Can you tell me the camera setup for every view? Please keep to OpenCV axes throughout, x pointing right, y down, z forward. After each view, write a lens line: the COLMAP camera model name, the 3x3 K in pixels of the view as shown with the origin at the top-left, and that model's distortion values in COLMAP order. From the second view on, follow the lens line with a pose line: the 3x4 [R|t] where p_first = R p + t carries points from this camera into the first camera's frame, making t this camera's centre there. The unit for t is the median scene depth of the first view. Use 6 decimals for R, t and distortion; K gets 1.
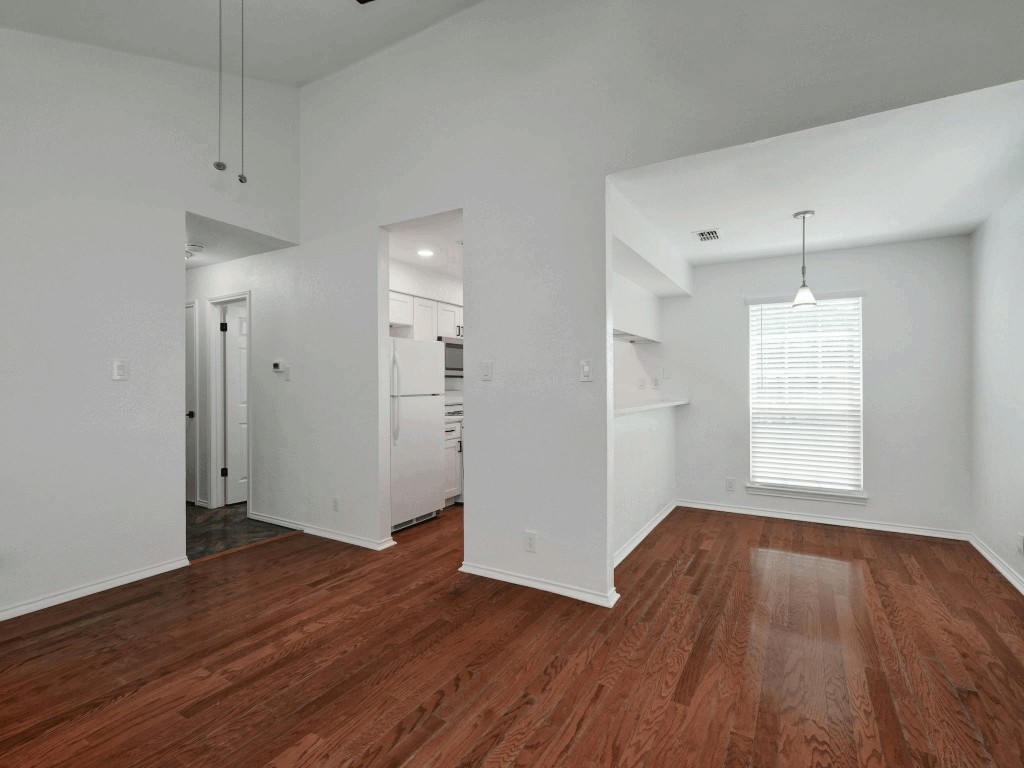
lens RADIAL K [[493.1, 0, 508.7], [0, 493.1, 381.0], [0, 0, 1]] dist [-0.000049, 0.001242]
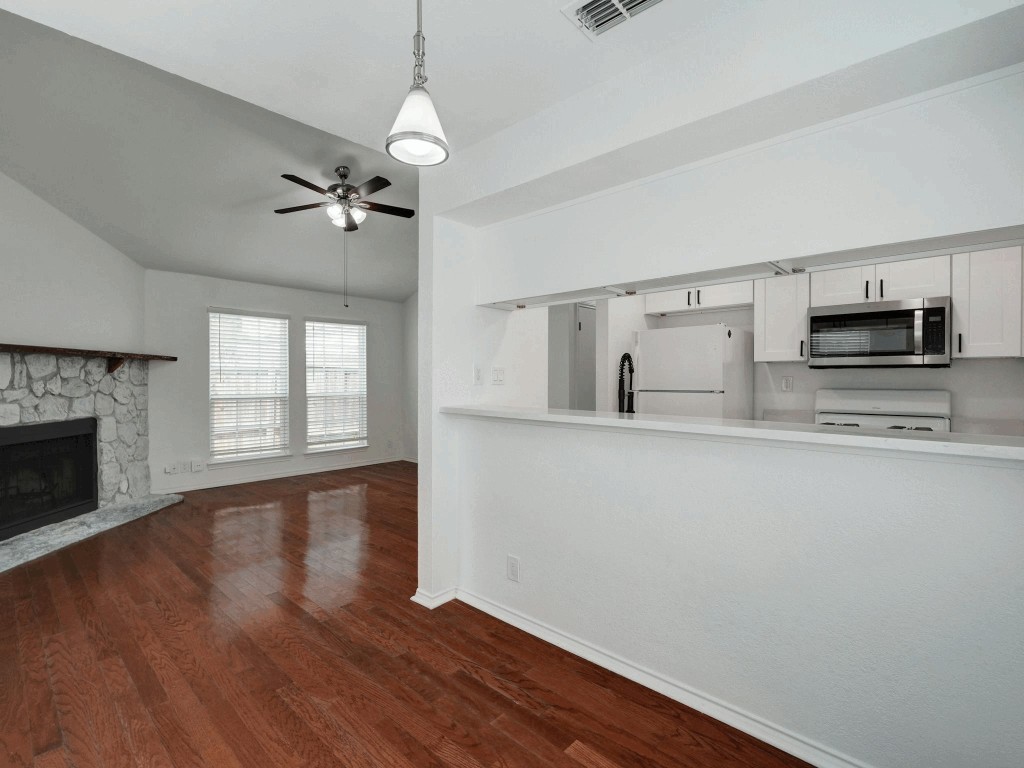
lens RADIAL K [[493.1, 0, 509.5], [0, 493.1, 379.2], [0, 0, 1]] dist [-0.000049, 0.001242]
pose [[-0.214731, 0.002816, -0.976669, 0.906190], [0.003193, 0.999993, 0.002181, 0.006491], [0.976668, -0.002650, -0.214739, 1.116306]]
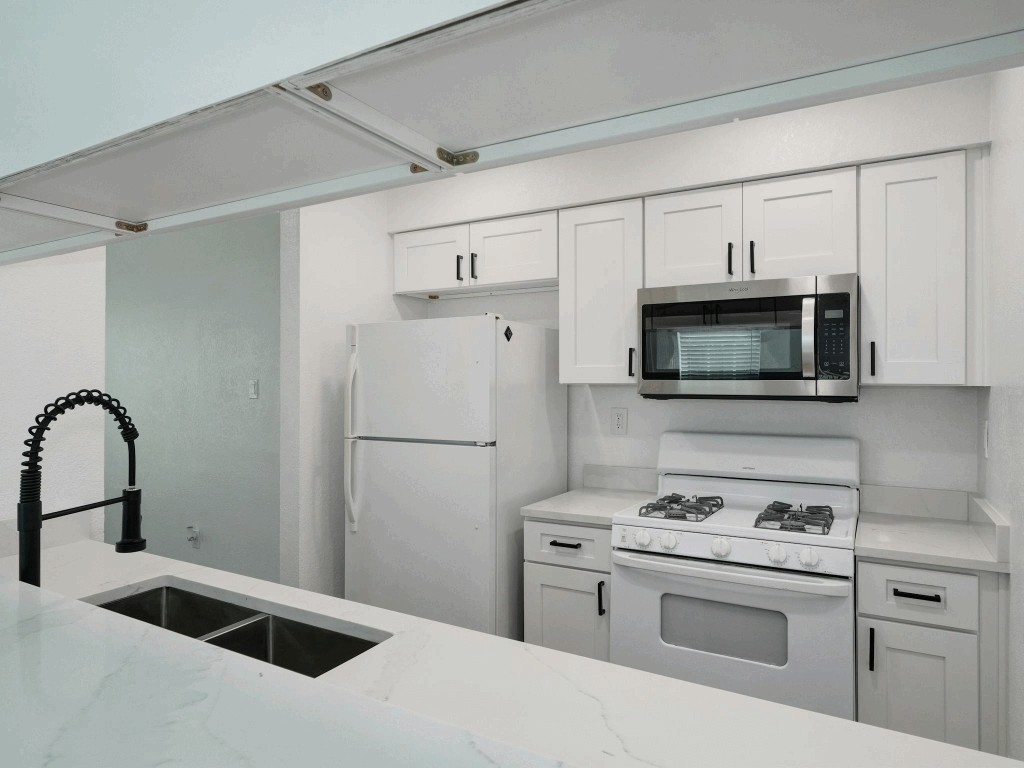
lens RADIAL K [[643.0, 0, 507.6], [0, 643.0, 374.8], [0, 0, 1]] dist [0.001031, -0.003243]
pose [[0.011847, -0.008655, -0.999892, 0.518897], [0.004864, 0.999951, -0.008598, -0.032341], [0.999918, -0.004762, 0.011888, 1.335812]]
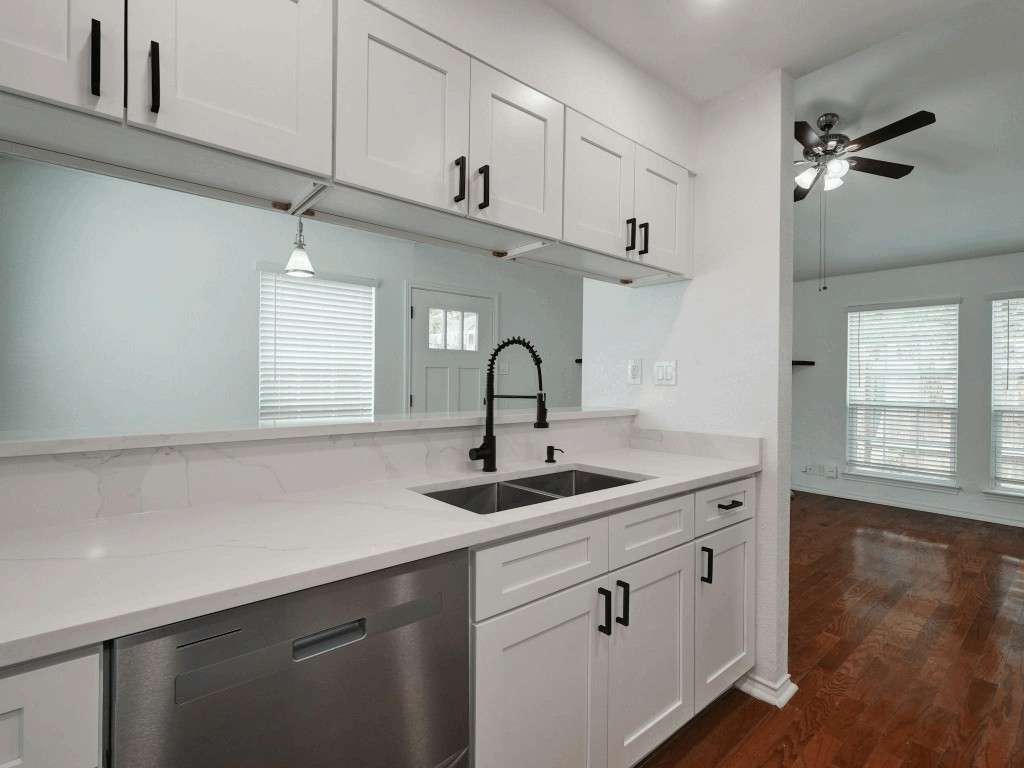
lens RADIAL K [[493.1, 0, 501.4], [0, 493.1, 388.5], [0, 0, 1]] dist [-0.000049, 0.001242]
pose [[-0.944296, -0.013074, 0.328837, 0.046938], [-0.010155, 0.999892, 0.010592, 0.017332], [-0.328940, 0.006663, -0.944327, 1.597363]]
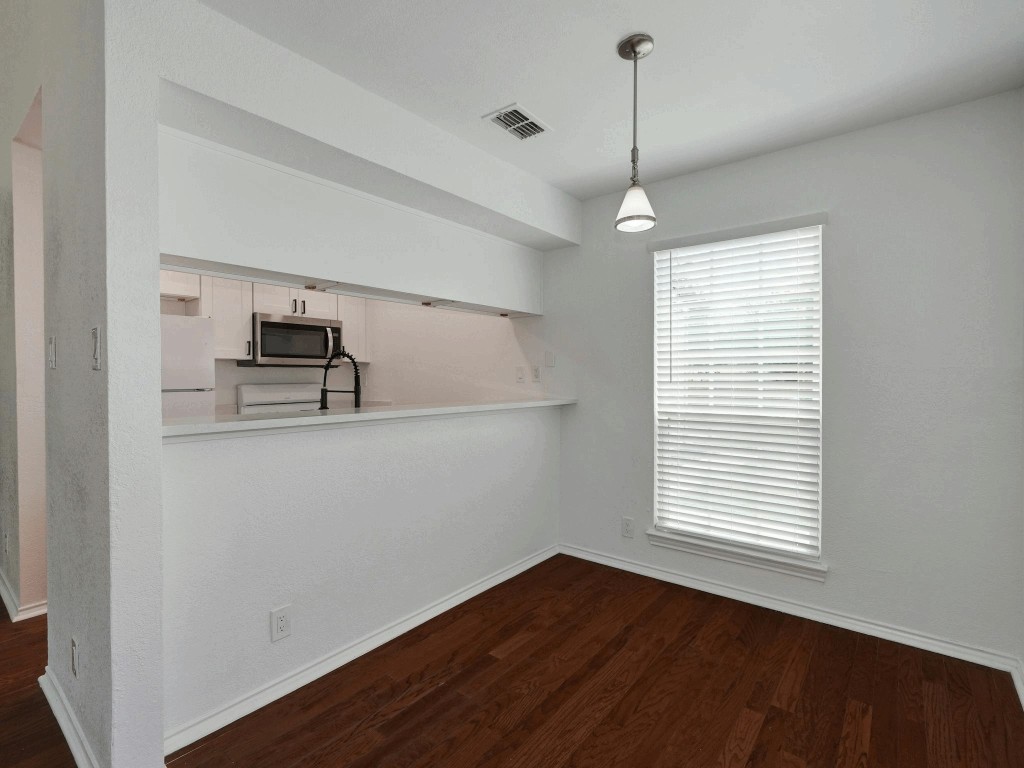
lens RADIAL K [[493.1, 0, 509.8], [0, 493.1, 377.9], [0, 0, 1]] dist [-0.000049, 0.001242]
pose [[0.990370, 0.000929, -0.138446, 0.530269], [0.000258, 0.999963, 0.008561, 0.006028], [0.138449, -0.008515, 0.990333, 0.454857]]
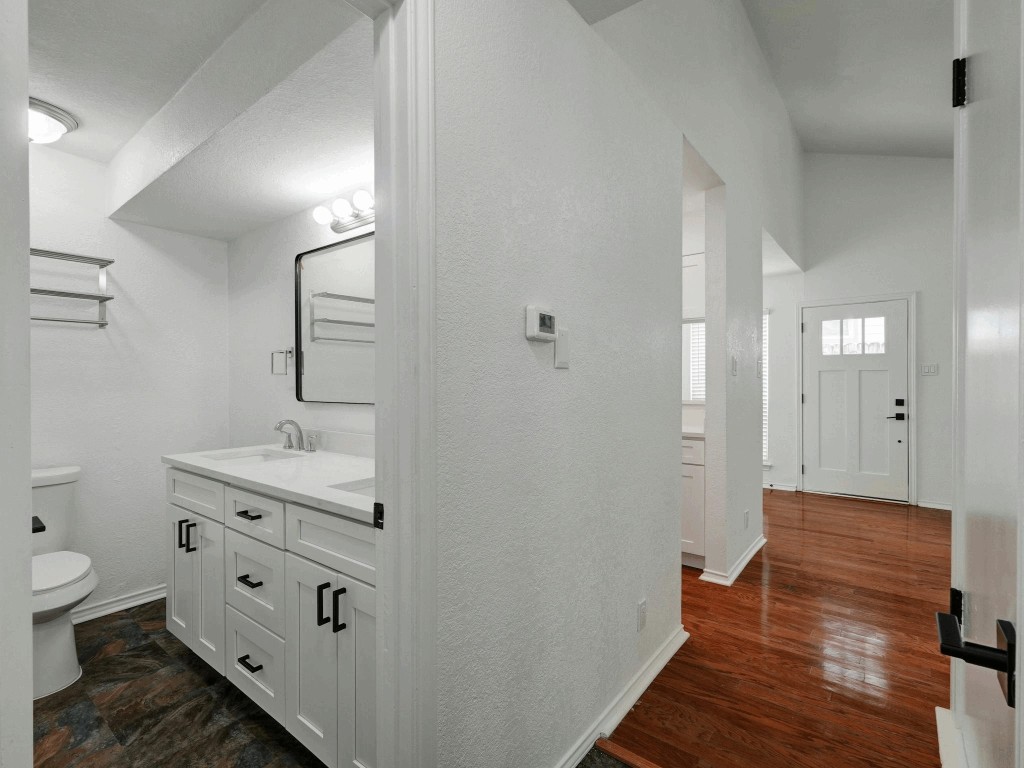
lens RADIAL K [[493.1, 0, 516.8], [0, 493.1, 379.8], [0, 0, 1]] dist [-0.000049, 0.001242]
pose [[0.119049, 0.001597, 0.992887, -0.978948], [-0.000890, 0.999998, -0.001502, 0.008576], [-0.992888, -0.000705, 0.119051, 1.201292]]
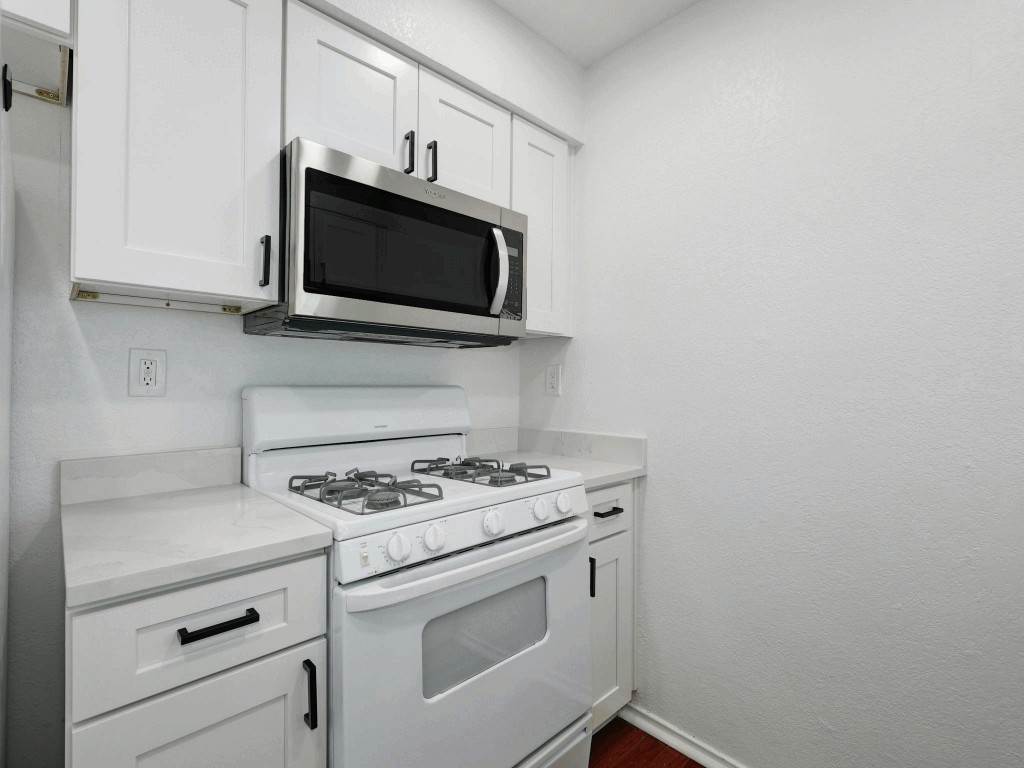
lens RADIAL K [[493.1, 0, 509.7], [0, 493.1, 379.5], [0, 0, 1]] dist [-0.000049, 0.001242]
pose [[0.963391, 0.009268, -0.267940, 0.028961], [-0.009852, 0.999951, -0.000835, 0.024422], [0.267919, 0.003444, 0.963435, 1.215177]]
